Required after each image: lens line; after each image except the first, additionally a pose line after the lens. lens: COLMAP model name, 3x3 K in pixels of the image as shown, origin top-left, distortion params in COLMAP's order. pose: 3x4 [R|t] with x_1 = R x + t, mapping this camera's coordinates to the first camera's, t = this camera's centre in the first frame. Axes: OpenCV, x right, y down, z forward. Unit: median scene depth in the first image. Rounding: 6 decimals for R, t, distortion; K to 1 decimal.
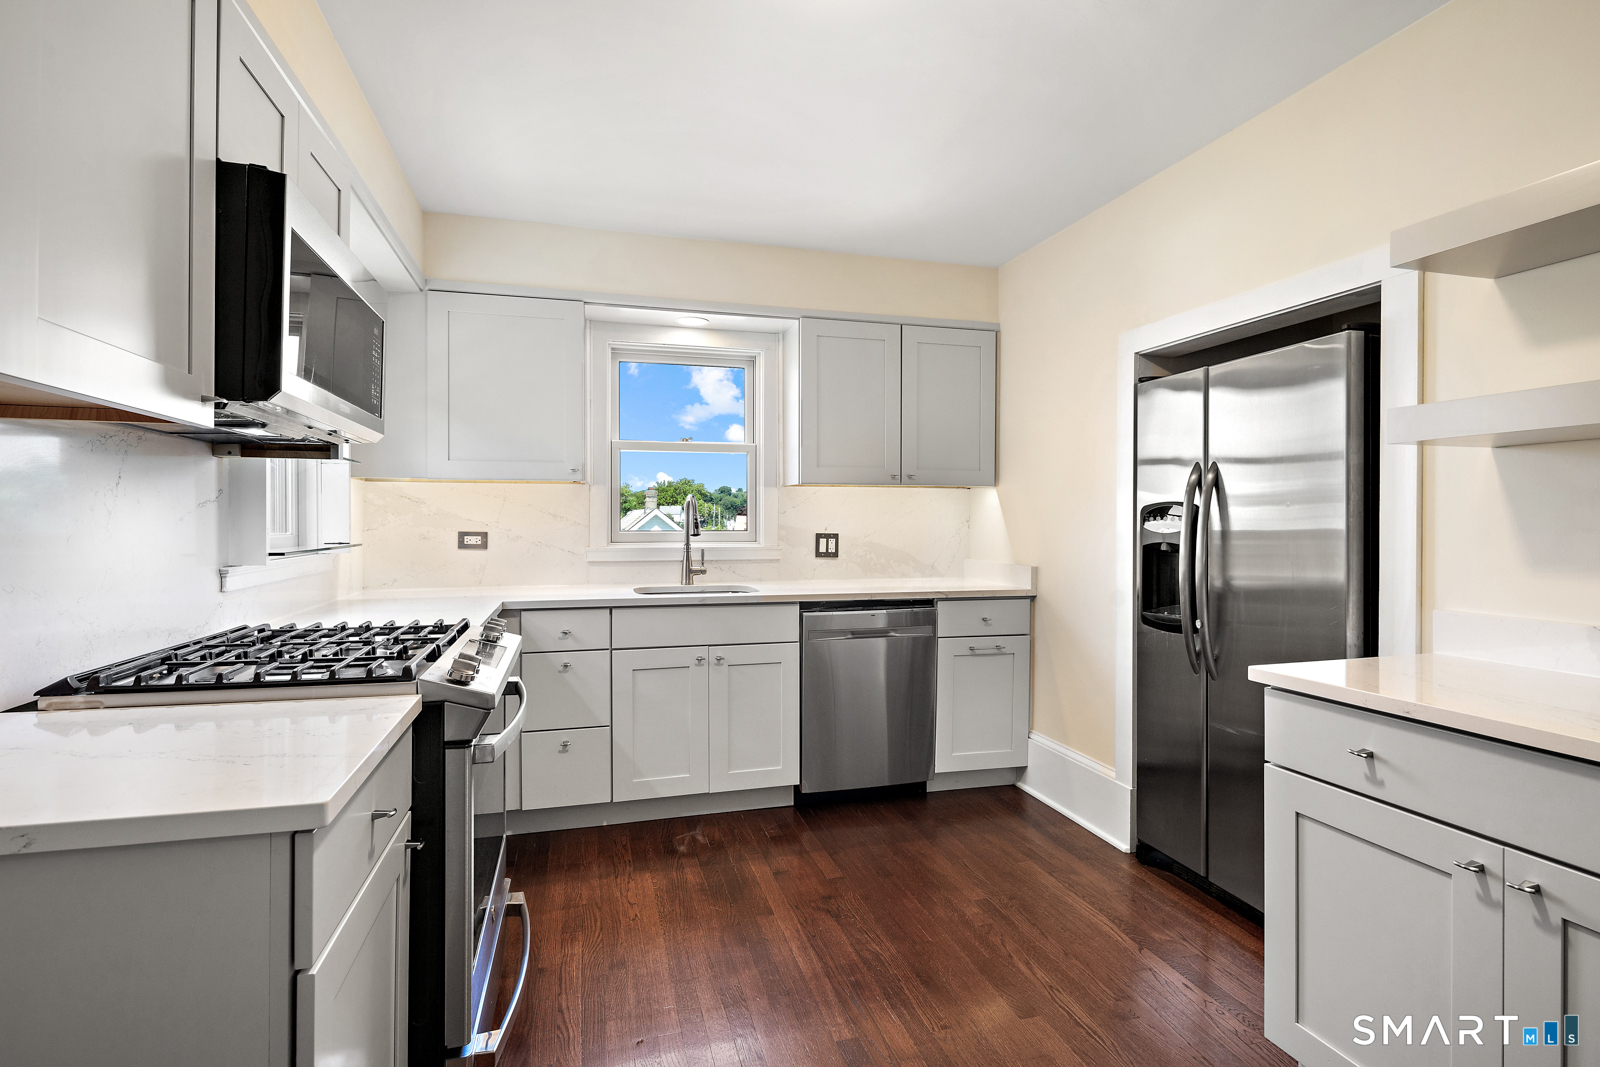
lens RADIAL K [[783.5, 0, 794.5], [0, 783.5, 529.2], [0, 0, 1]] dist [0.004026, -0.005036]
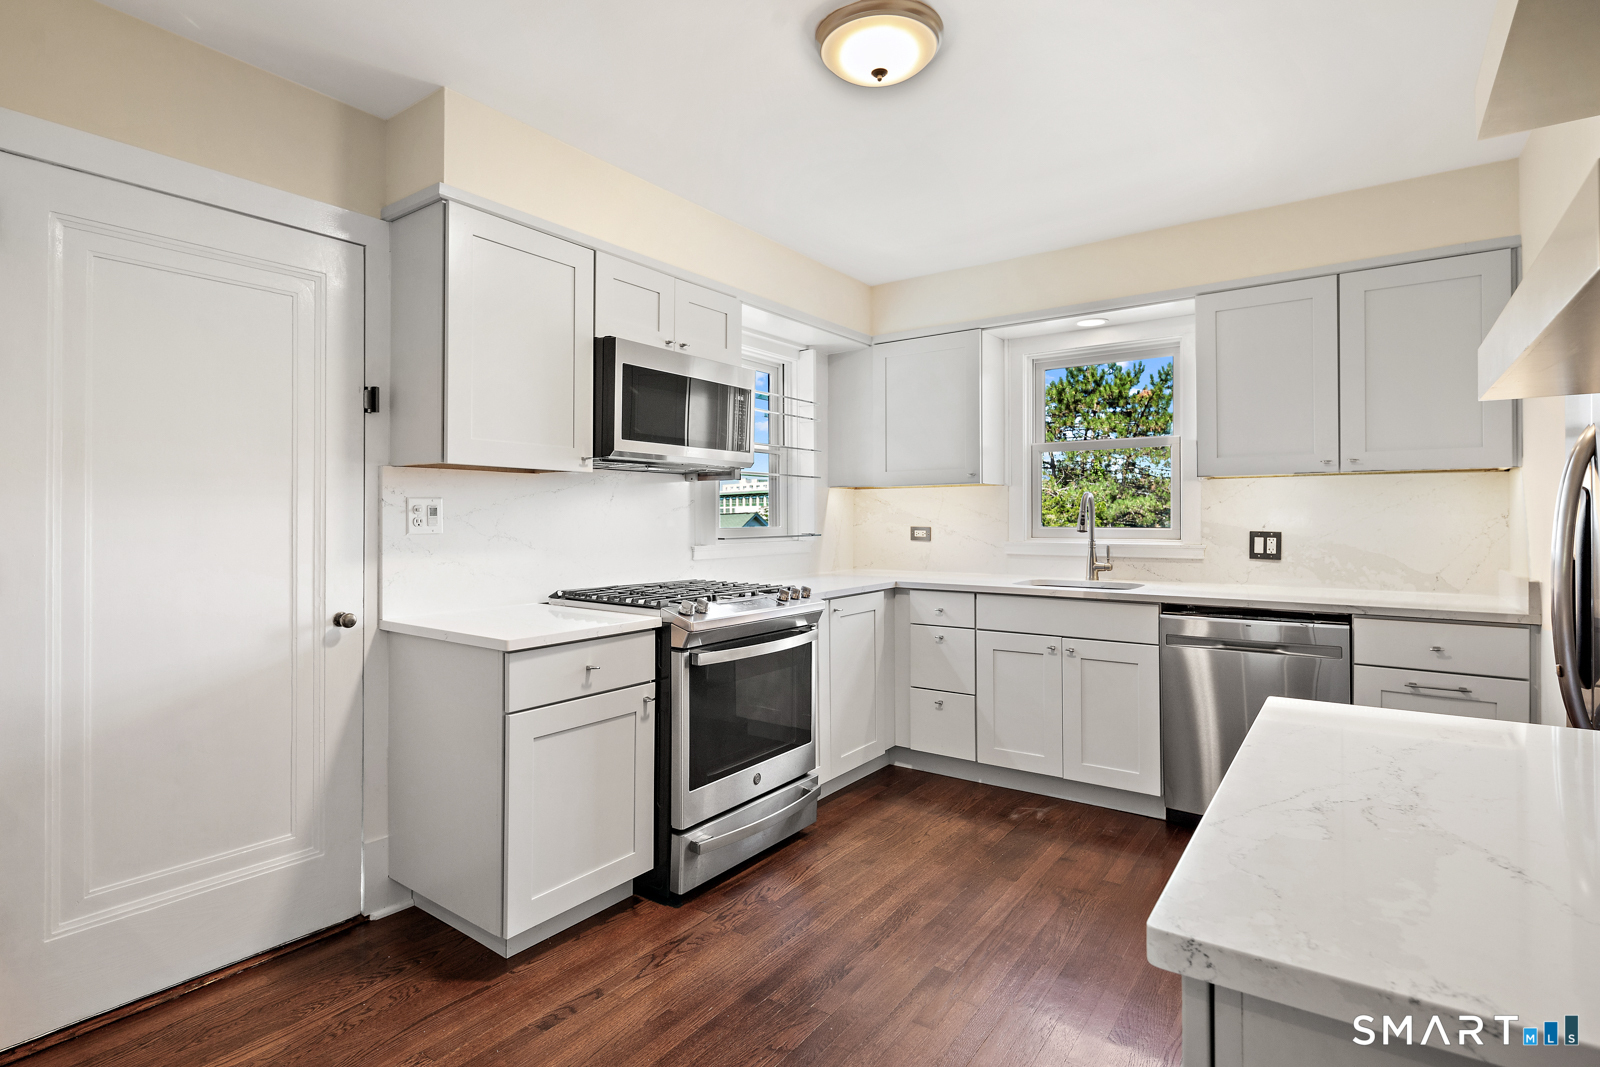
lens RADIAL K [[783.5, 0, 787.3], [0, 783.5, 521.9], [0, 0, 1]] dist [0.004026, -0.005036]
pose [[0.620527, 0.000699, -0.784185, 0.500077], [-0.006021, 0.999974, -0.003873, 0.001540], [0.784162, 0.007125, 0.620515, 0.064018]]
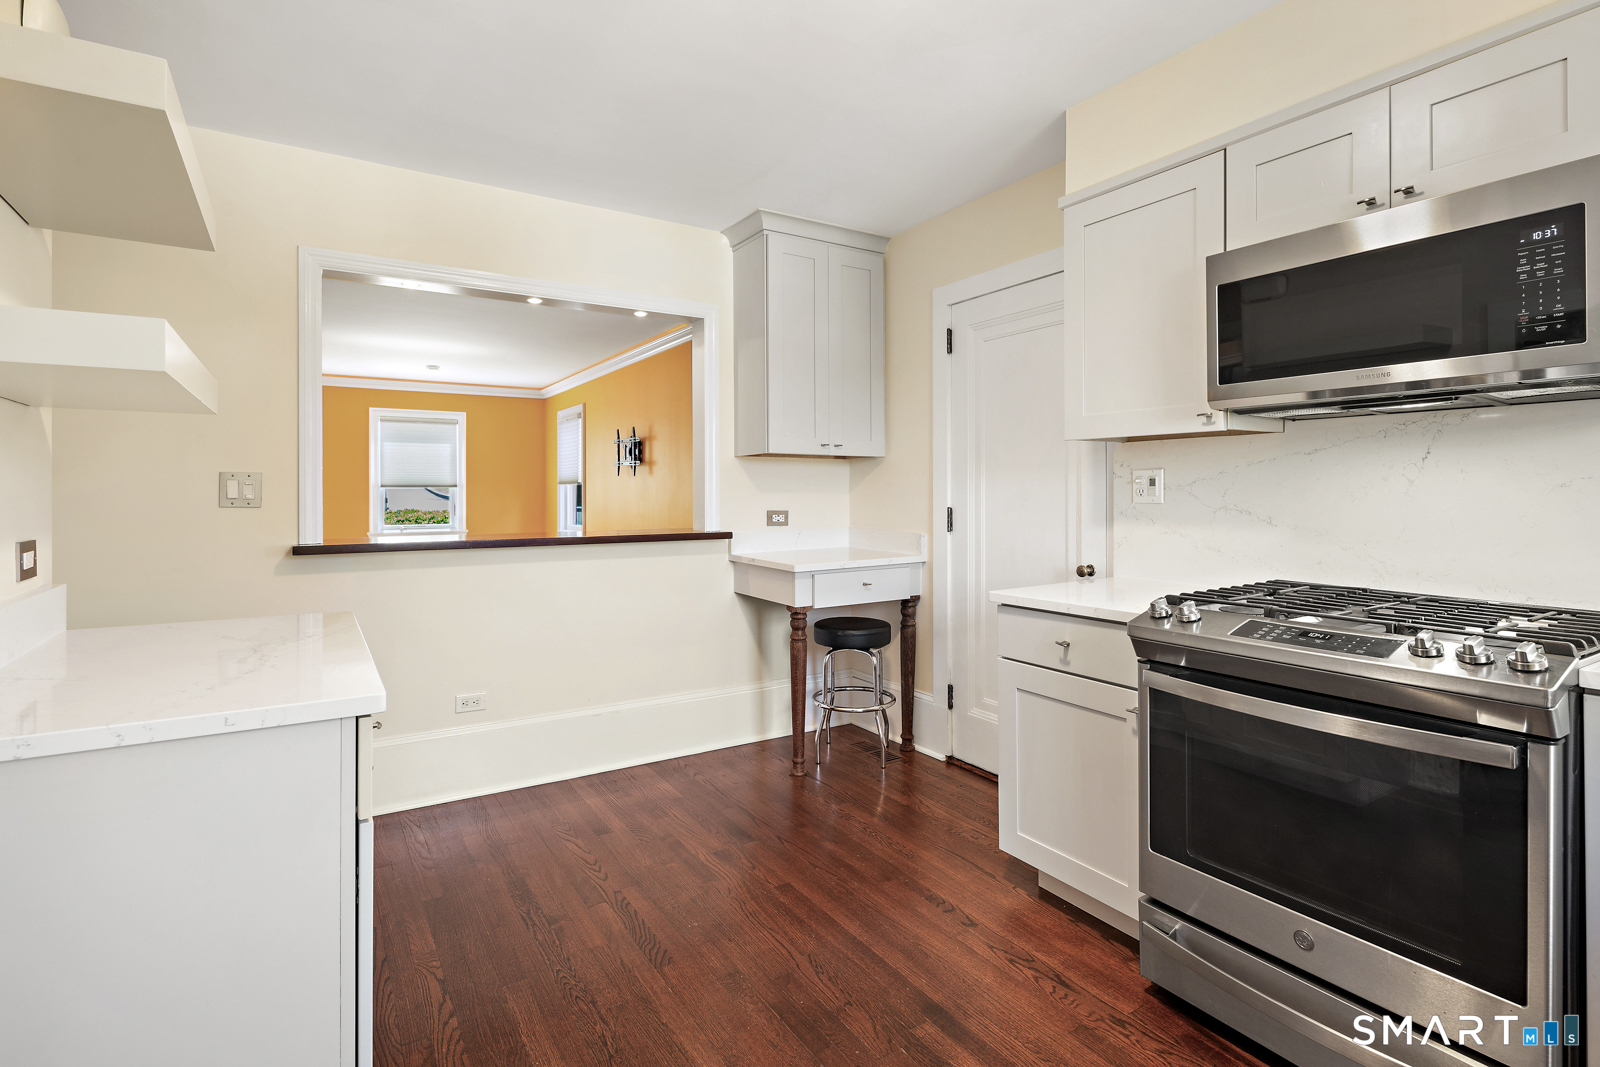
lens RADIAL K [[783.5, 0, 814.9], [0, 783.5, 500.3], [0, 0, 1]] dist [0.004026, -0.005036]
pose [[-0.953397, 0.004509, -0.301684, 0.242596], [-0.001742, 0.999789, 0.020445, -0.007089], [0.301713, 0.020018, -0.953189, 0.961579]]
